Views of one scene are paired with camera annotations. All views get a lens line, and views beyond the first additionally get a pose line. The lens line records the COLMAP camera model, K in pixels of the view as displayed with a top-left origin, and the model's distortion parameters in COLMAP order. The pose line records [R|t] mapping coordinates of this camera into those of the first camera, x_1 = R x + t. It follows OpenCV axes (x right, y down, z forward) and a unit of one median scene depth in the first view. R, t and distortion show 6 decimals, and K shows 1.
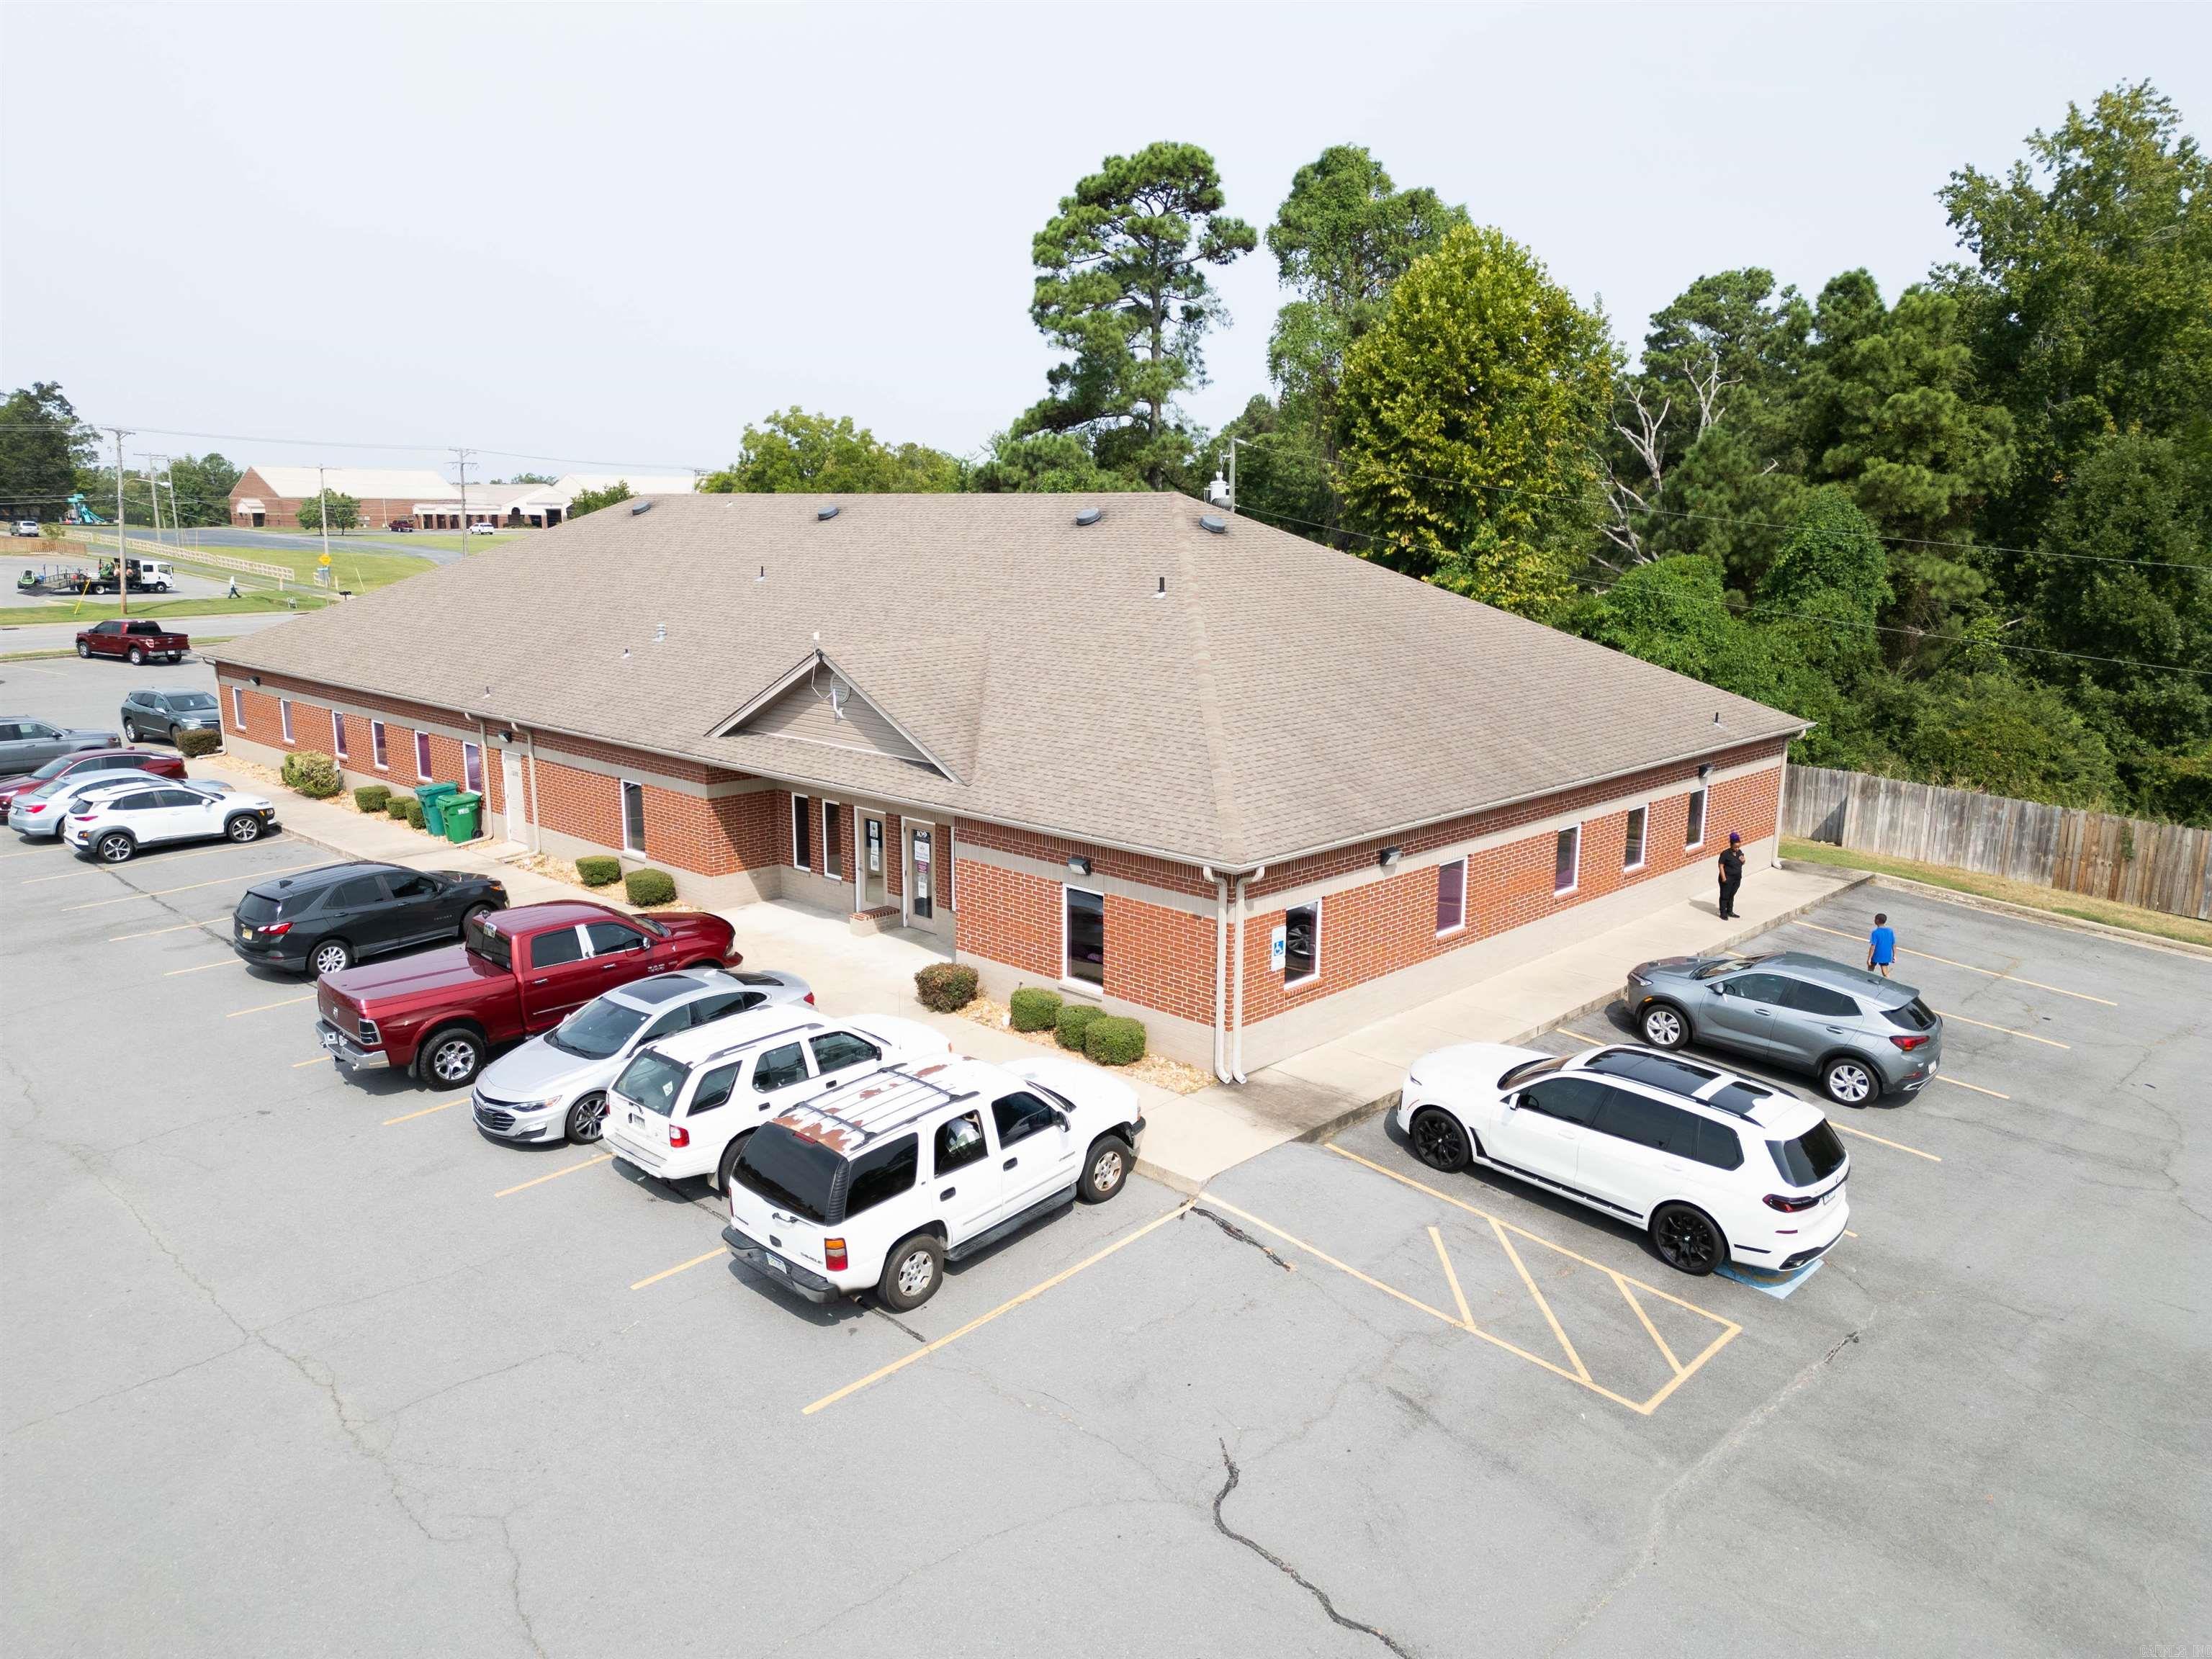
lens RADIAL K [[1541.2, 0, 1095.4], [0, 1541.2, 823.3], [0, 0, 1]] dist [0.078328, -0.073520]
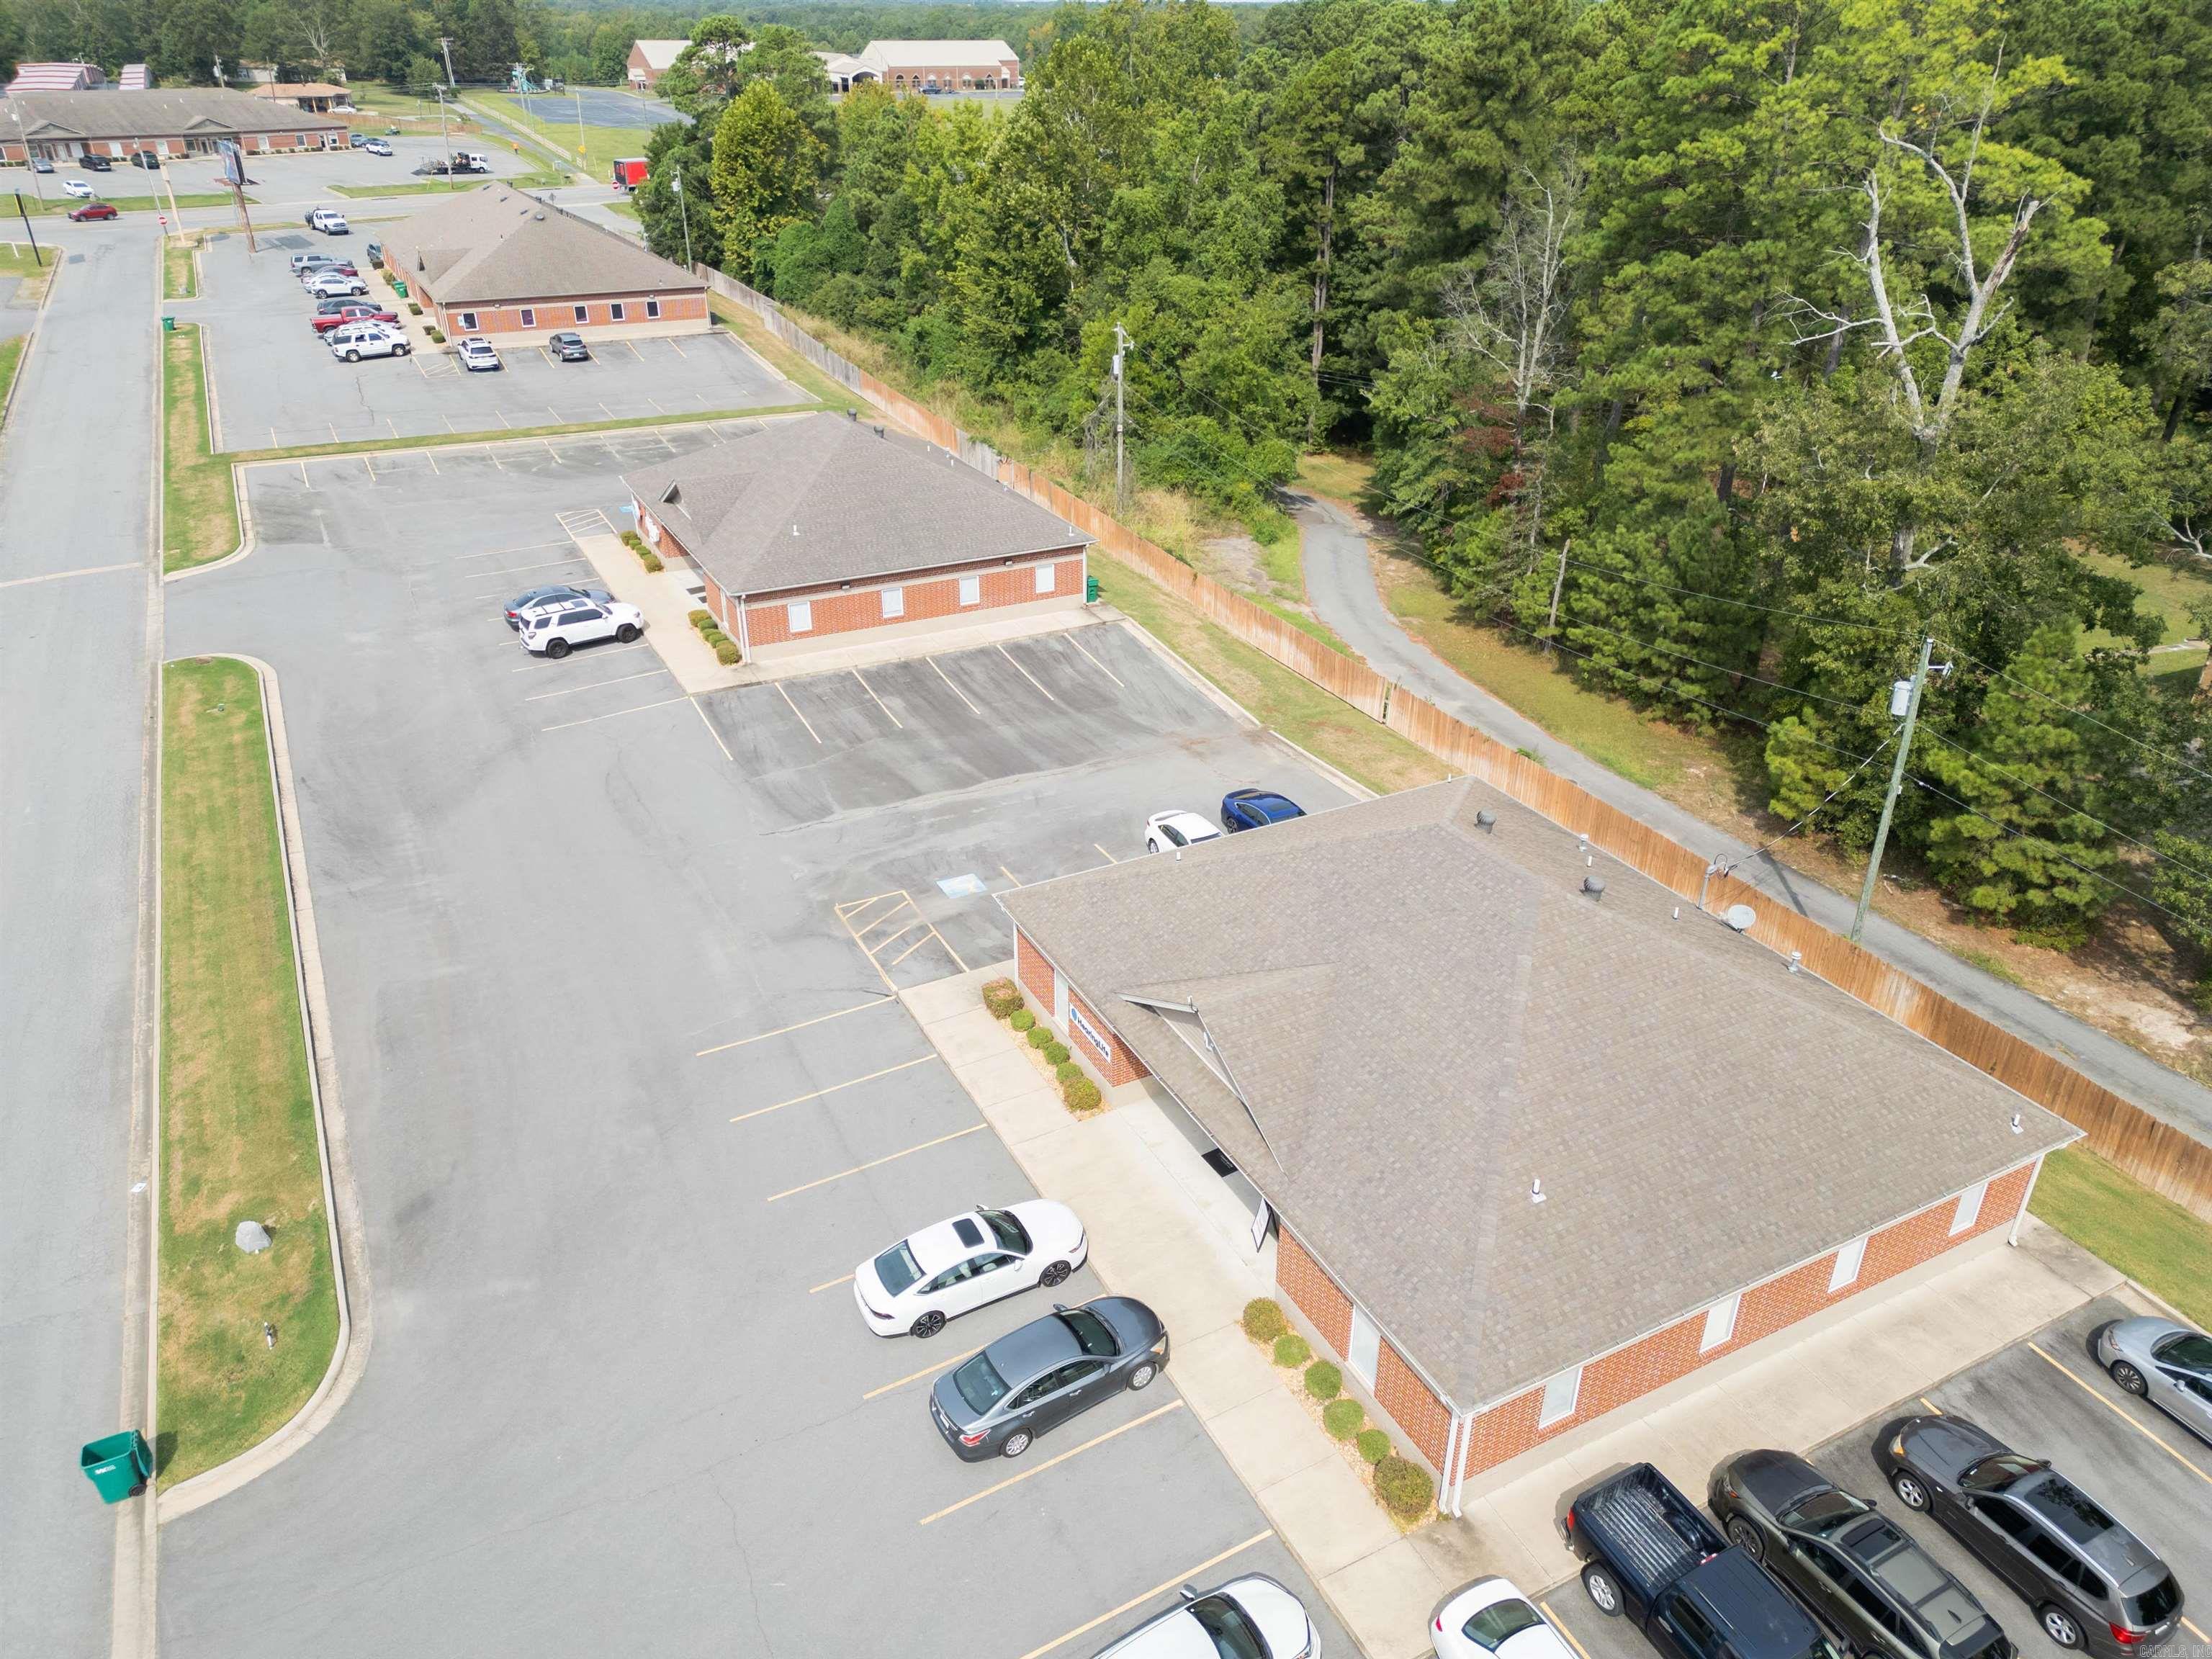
lens RADIAL K [[1541.2, 0, 1095.4], [0, 1541.2, 823.3], [0, 0, 1]] dist [0.078328, -0.073520]
pose [[0.950529, 0.145345, -0.274535, 2.252652], [-0.064158, 0.956585, 0.284304, 0.037319], [0.303939, -0.252626, 0.918587, -2.108193]]
